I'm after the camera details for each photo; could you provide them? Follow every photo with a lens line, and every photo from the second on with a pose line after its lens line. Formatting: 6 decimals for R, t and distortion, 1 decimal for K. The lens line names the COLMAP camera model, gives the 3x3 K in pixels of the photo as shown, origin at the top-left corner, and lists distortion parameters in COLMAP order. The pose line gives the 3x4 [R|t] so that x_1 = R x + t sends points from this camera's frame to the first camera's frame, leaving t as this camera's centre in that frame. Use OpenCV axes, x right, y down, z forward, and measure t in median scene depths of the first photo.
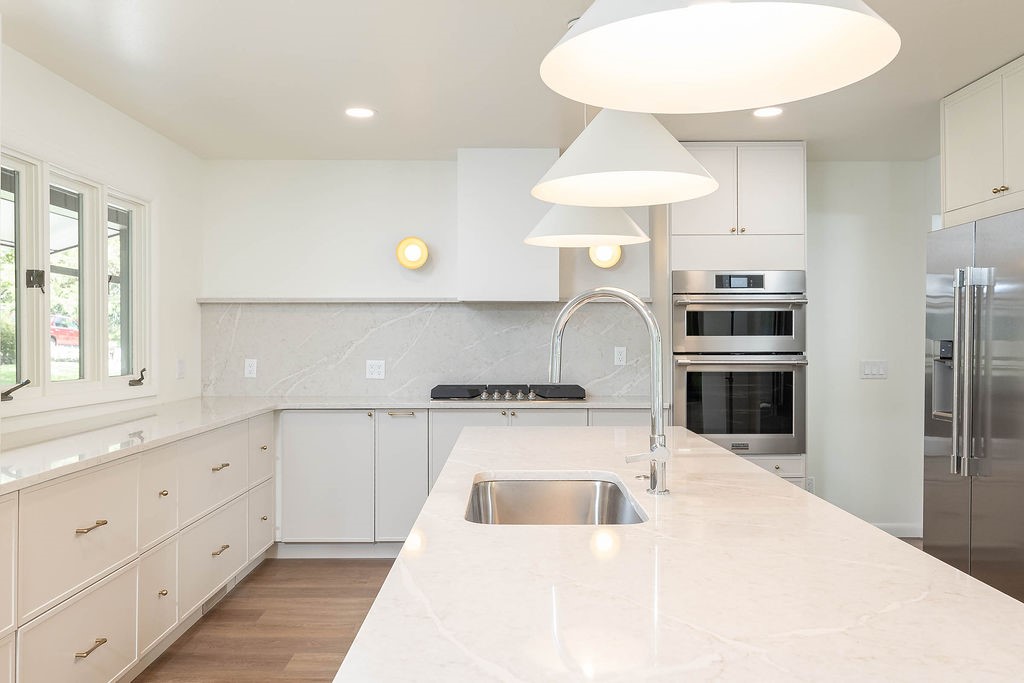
lens RADIAL K [[861.2, 0, 510.5], [0, 861.2, 341.0], [0, 0, 1]] dist [-0.002788, -0.003360]
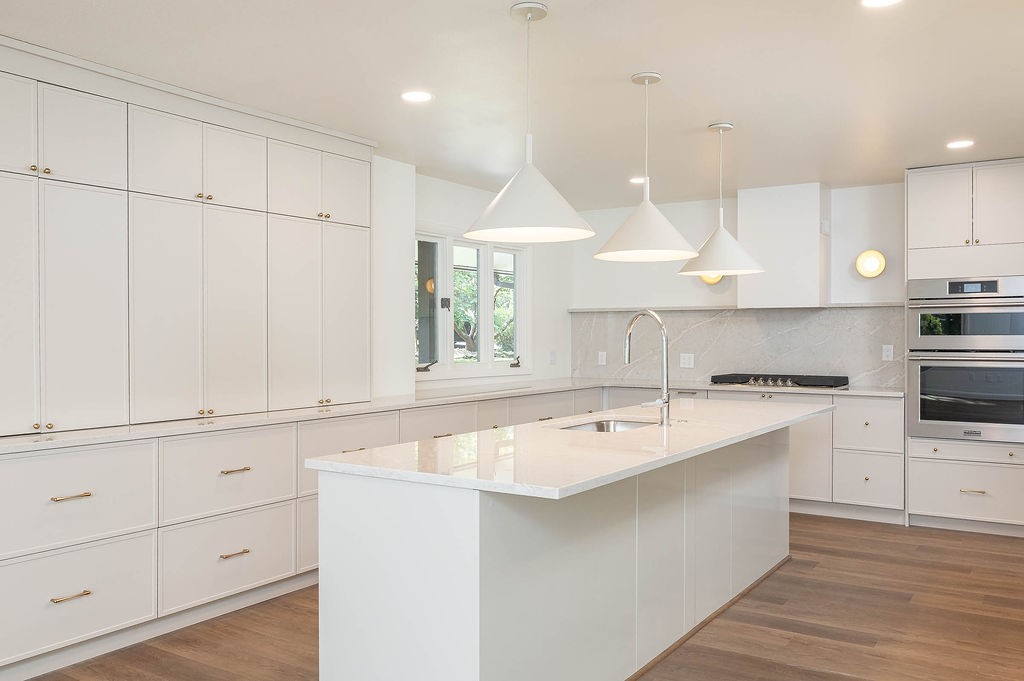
lens RADIAL K [[861.2, 0, 514.3], [0, 861.2, 341.5], [0, 0, 1]] dist [-0.002788, -0.003360]
pose [[0.828882, 0.004491, -0.559406, 0.390041], [-0.003395, 0.999990, 0.002997, 0.000736], [0.559414, -0.000585, 0.828888, -0.261078]]
